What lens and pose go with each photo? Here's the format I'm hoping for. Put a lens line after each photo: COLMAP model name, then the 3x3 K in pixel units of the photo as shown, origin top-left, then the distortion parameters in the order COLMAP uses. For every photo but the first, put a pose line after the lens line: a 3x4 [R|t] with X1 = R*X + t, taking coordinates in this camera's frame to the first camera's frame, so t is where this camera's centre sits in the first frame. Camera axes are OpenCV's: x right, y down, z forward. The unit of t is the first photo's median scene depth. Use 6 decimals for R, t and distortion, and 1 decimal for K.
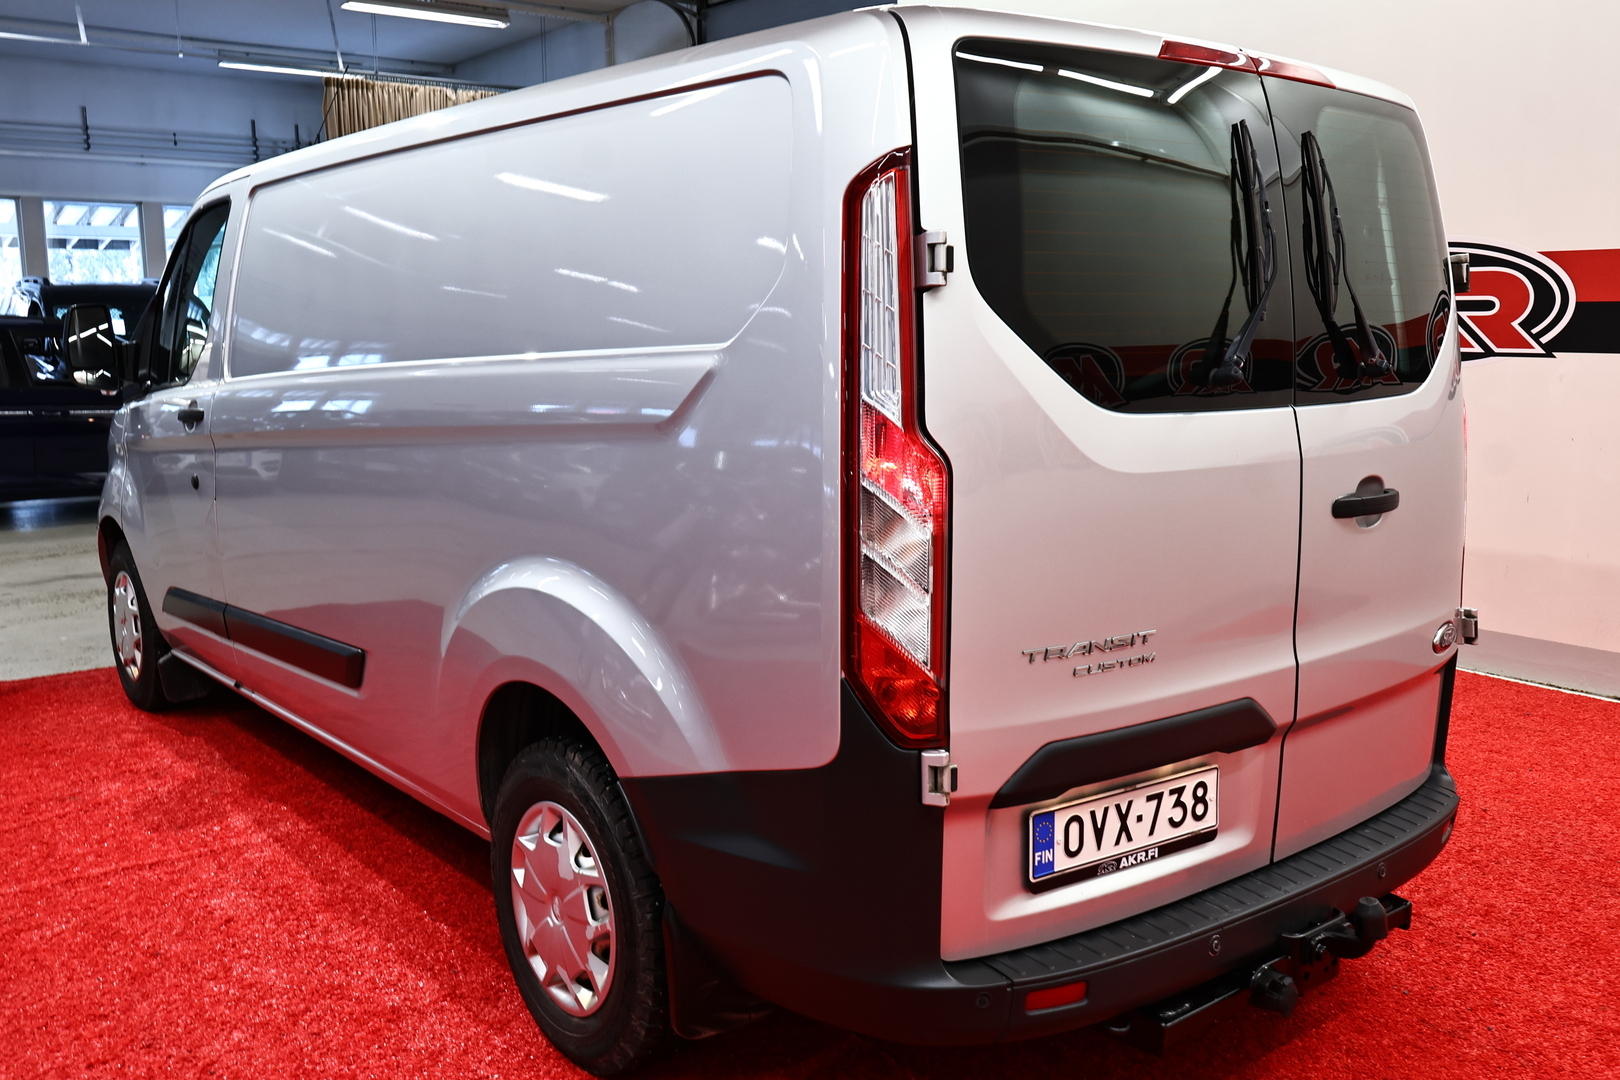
lens RADIAL K [[1503.8, 0, 810.0], [0, 1503.8, 540.0], [0, 0, 1]] dist [0.000409, -0.000439]
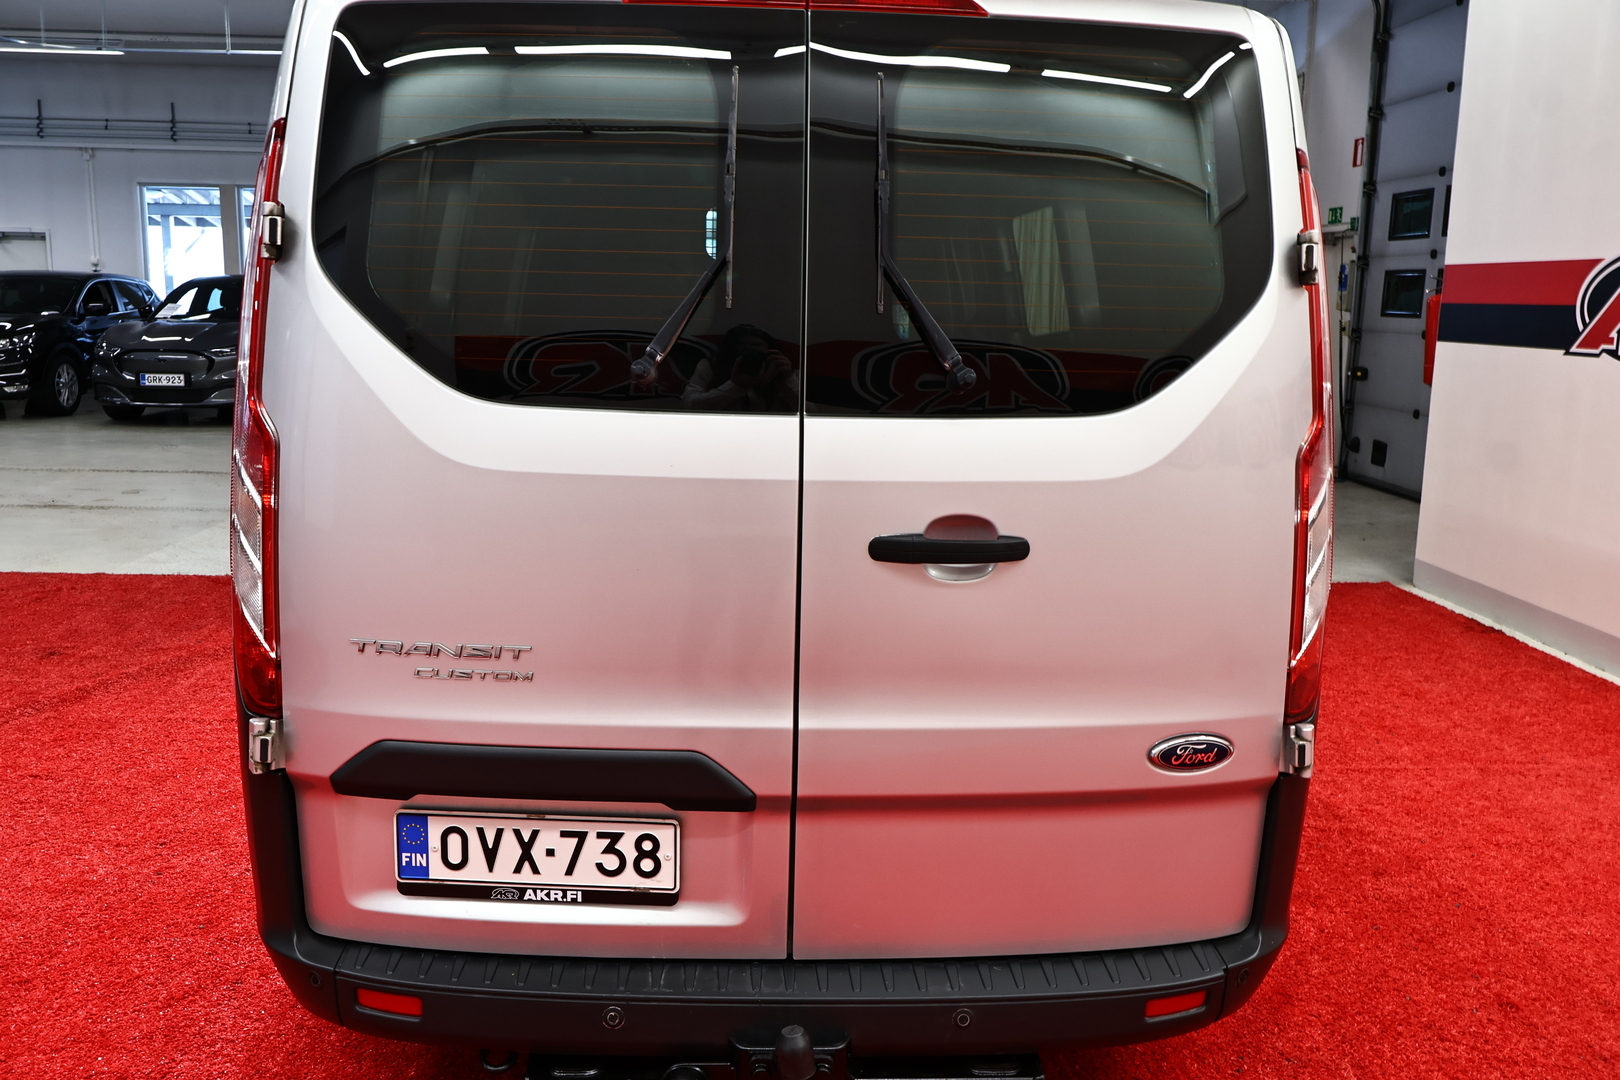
lens RADIAL K [[1154.5, 0, 810.0], [0, 1154.5, 540.0], [0, 0, 1]] dist [0.000279, 0.000346]
pose [[0.795744, 0.112349, -0.595122, 0.738087], [-0.117778, 0.992590, 0.029901, -0.042230], [0.594071, 0.046299, 0.803079, 0.521756]]
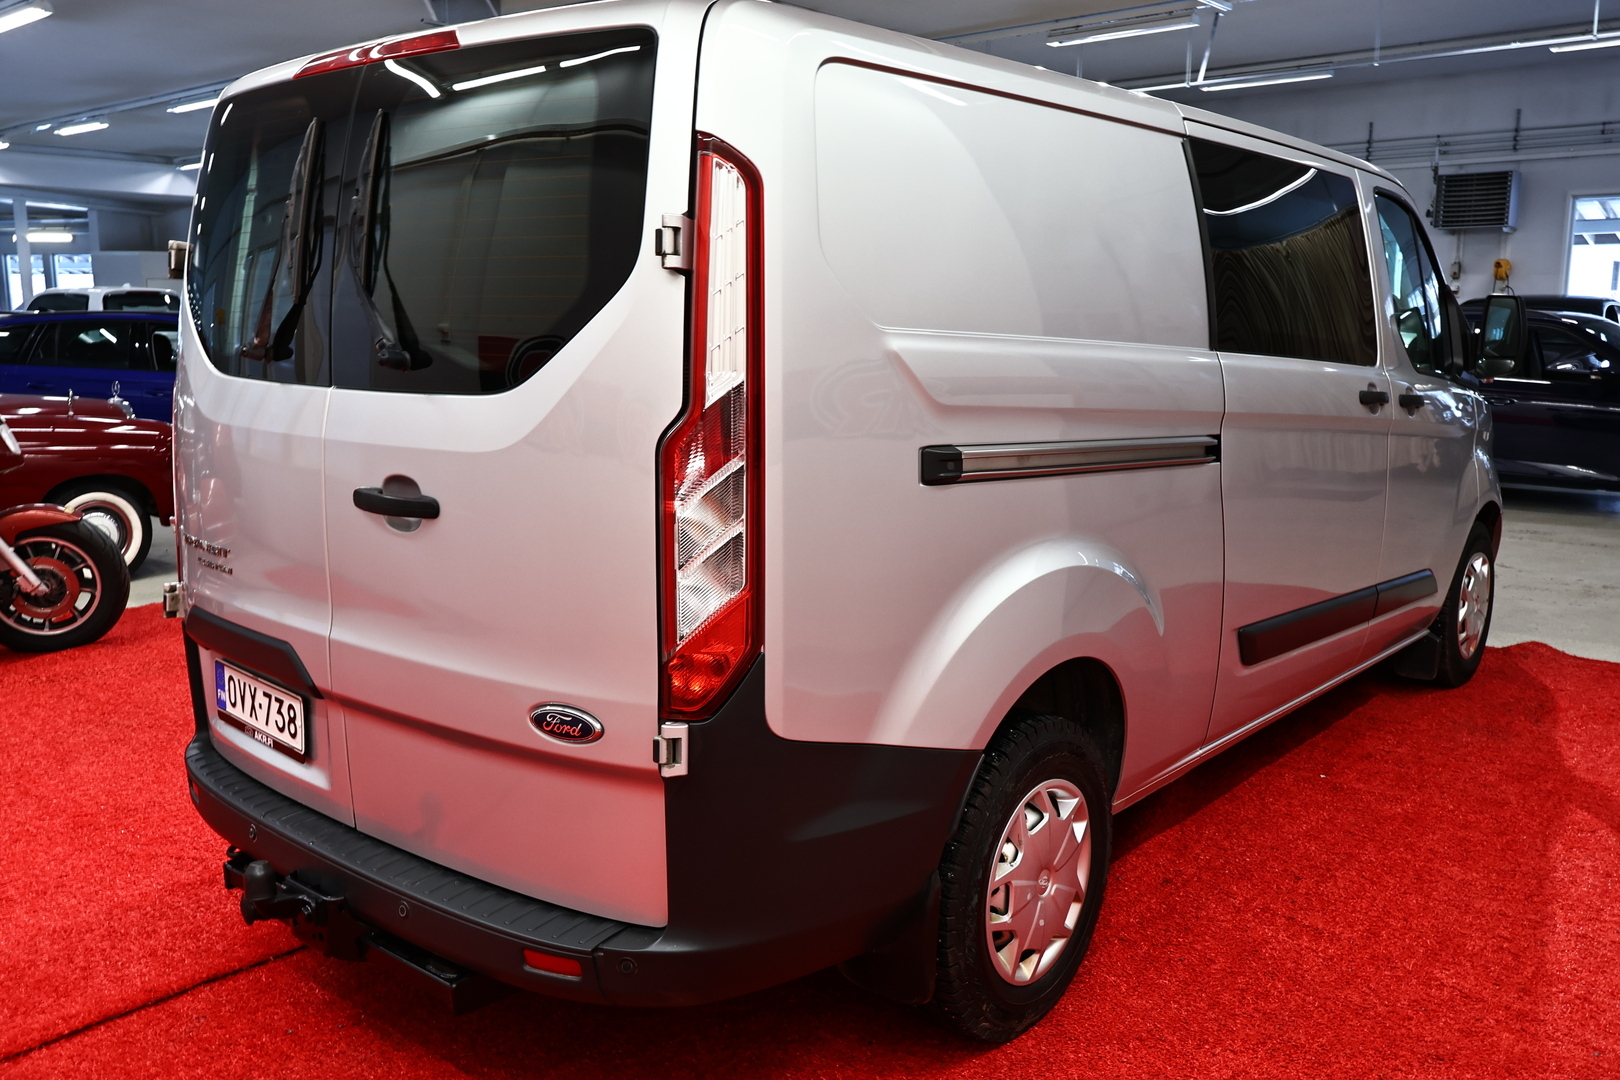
lens RADIAL K [[1381.5, 0, 810.0], [0, 1381.5, 540.0], [0, 0, 1]] dist [0.013998, 0.003189]
pose [[0.170348, 0.174734, -0.969768, 1.367746], [-0.156091, 0.976511, 0.148531, -0.185535], [0.972943, 0.126070, 0.193621, 1.198523]]
